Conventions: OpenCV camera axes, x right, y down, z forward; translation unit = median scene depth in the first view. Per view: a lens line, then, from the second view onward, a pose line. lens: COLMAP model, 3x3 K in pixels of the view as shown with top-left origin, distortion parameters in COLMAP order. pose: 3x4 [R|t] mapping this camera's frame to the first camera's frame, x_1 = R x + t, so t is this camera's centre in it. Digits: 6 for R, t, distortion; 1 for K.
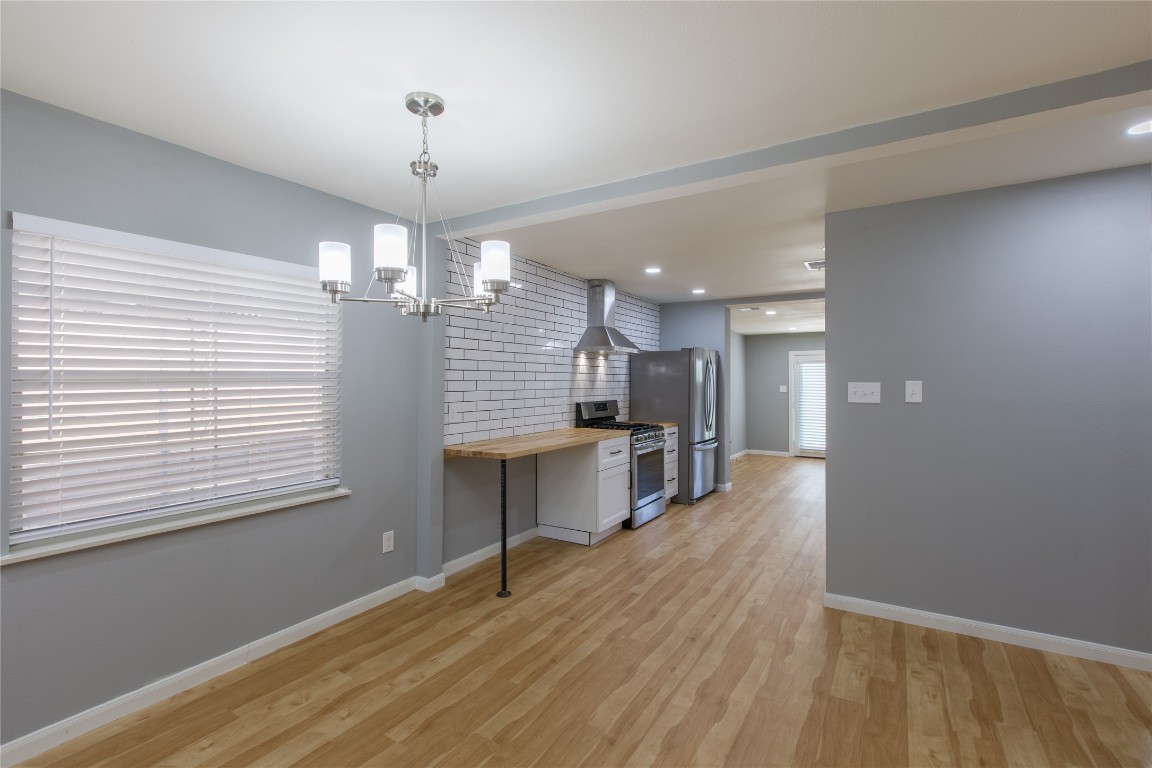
lens RADIAL K [[519.7, 0, 577.7], [0, 519.7, 377.7], [0, 0, 1]] dist [-0.000139, -0.000094]
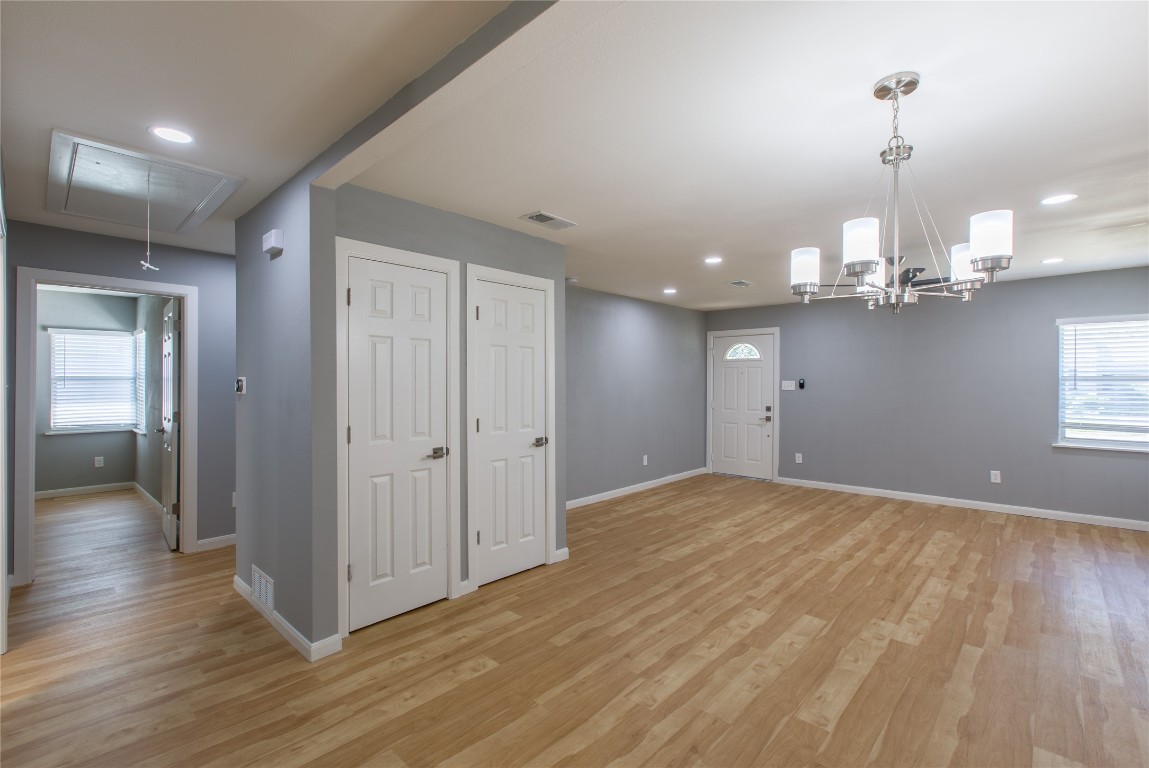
lens RADIAL K [[508.4, 0, 576.7], [0, 508.4, 383.7], [0, 0, 1]] dist [0.000652, -0.001250]
pose [[-0.980018, -0.002661, 0.198891, 0.042395], [-0.003983, 0.999973, -0.006245, 0.013701], [-0.198869, -0.006912, -0.980002, 0.899545]]
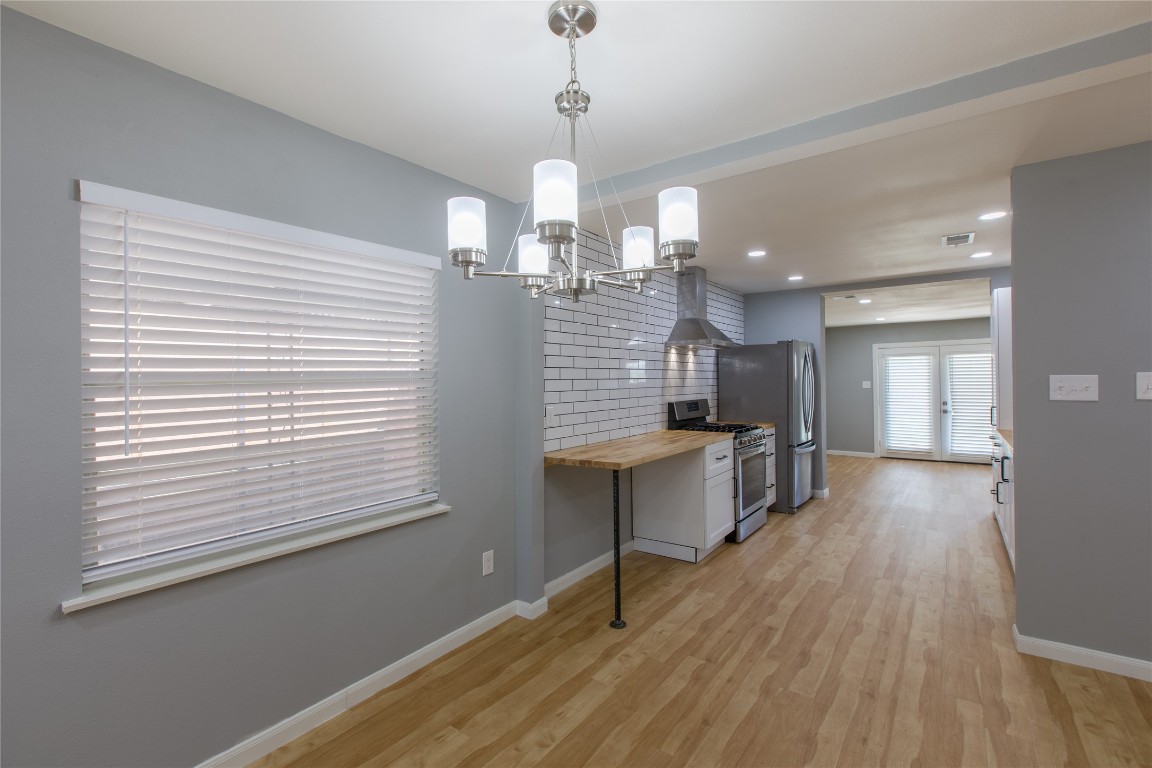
lens RADIAL K [[511.1, 0, 576.9], [0, 511.1, 378.0], [0, 0, 1]] dist [-0.001649, -0.000256]
pose [[0.996461, -0.013299, -0.082993, -0.102553], [0.013542, 0.999905, 0.002370, 0.001260], [0.082954, -0.003486, 0.996547, 0.110429]]
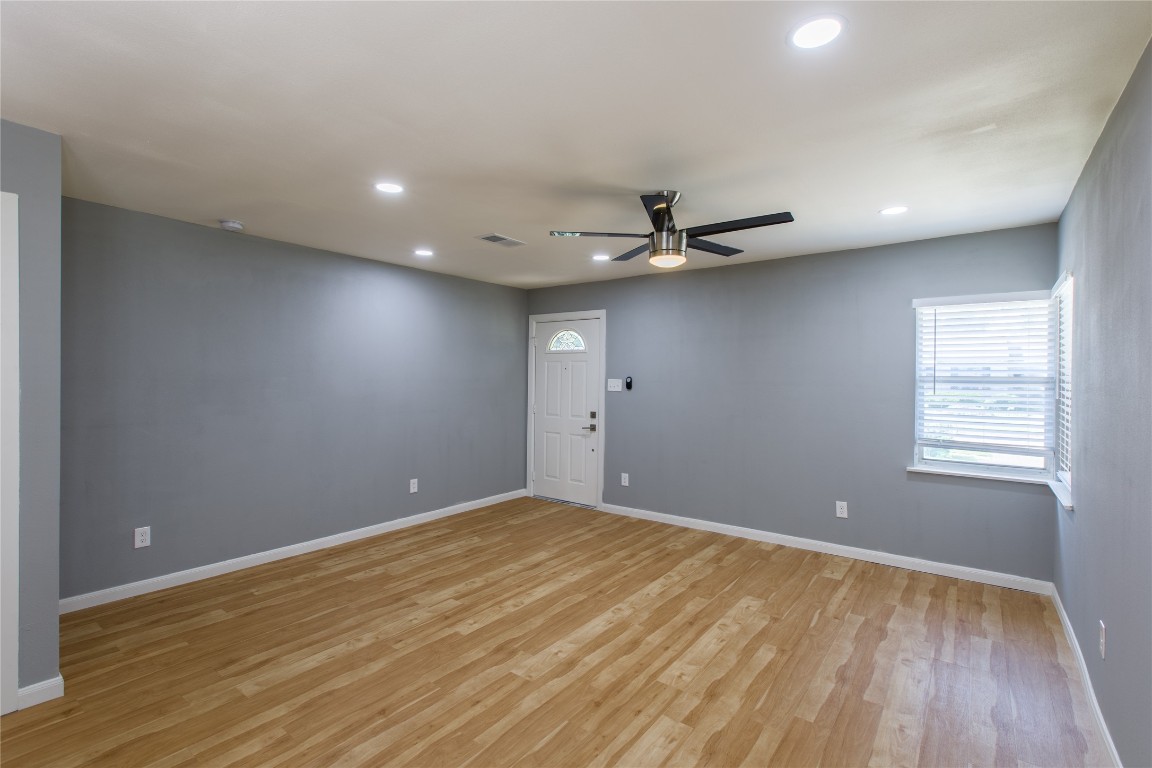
lens RADIAL K [[523.6, 0, 578.0], [0, 523.6, 380.0], [0, 0, 1]] dist [0.001101, 0.000104]
pose [[-0.995210, -0.010039, 0.097239, -0.320071], [-0.010625, 0.999928, -0.005510, 0.002303], [-0.097176, -0.006517, -0.995246, 0.485382]]
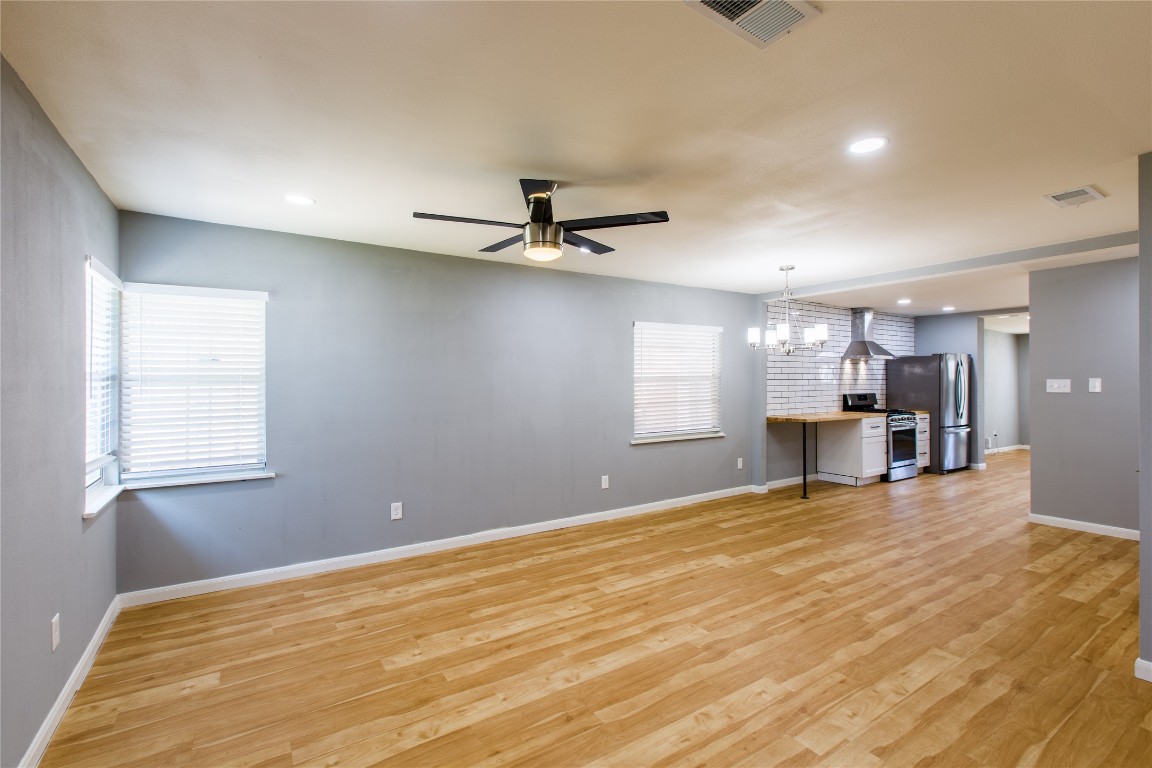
lens RADIAL K [[517.3, 0, 576.7], [0, 517.3, 378.6], [0, 0, 1]] dist [0.000574, -0.001165]
pose [[0.902978, -0.005792, -0.429647, -0.063627], [0.007274, 0.999972, 0.001808, -0.004720], [0.429625, -0.004758, 0.902995, -0.733126]]
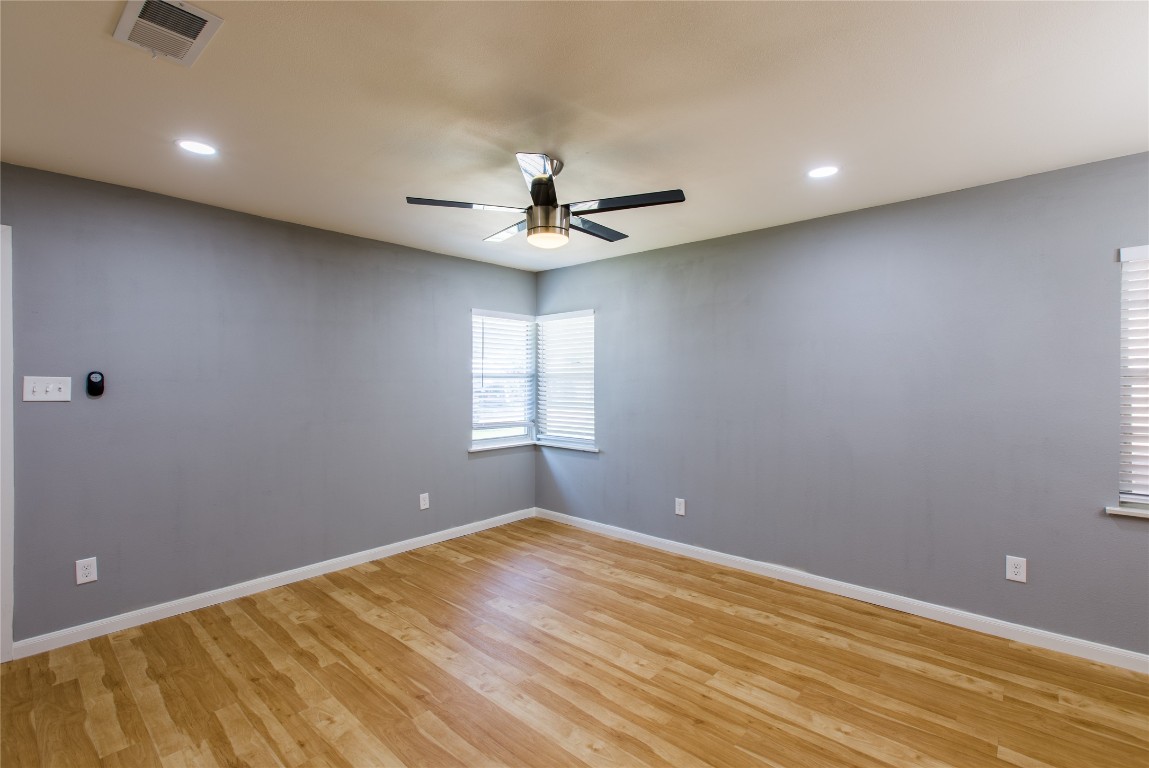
lens RADIAL K [[514.6, 0, 574.5], [0, 514.6, 384.0], [0, 0, 1]] dist [-0.000485, -0.000479]
pose [[-0.183070, 0.008629, -0.983062, 0.190950], [0.007901, 0.999942, 0.007306, 0.001872], [0.983068, -0.006430, -0.183128, -0.053460]]
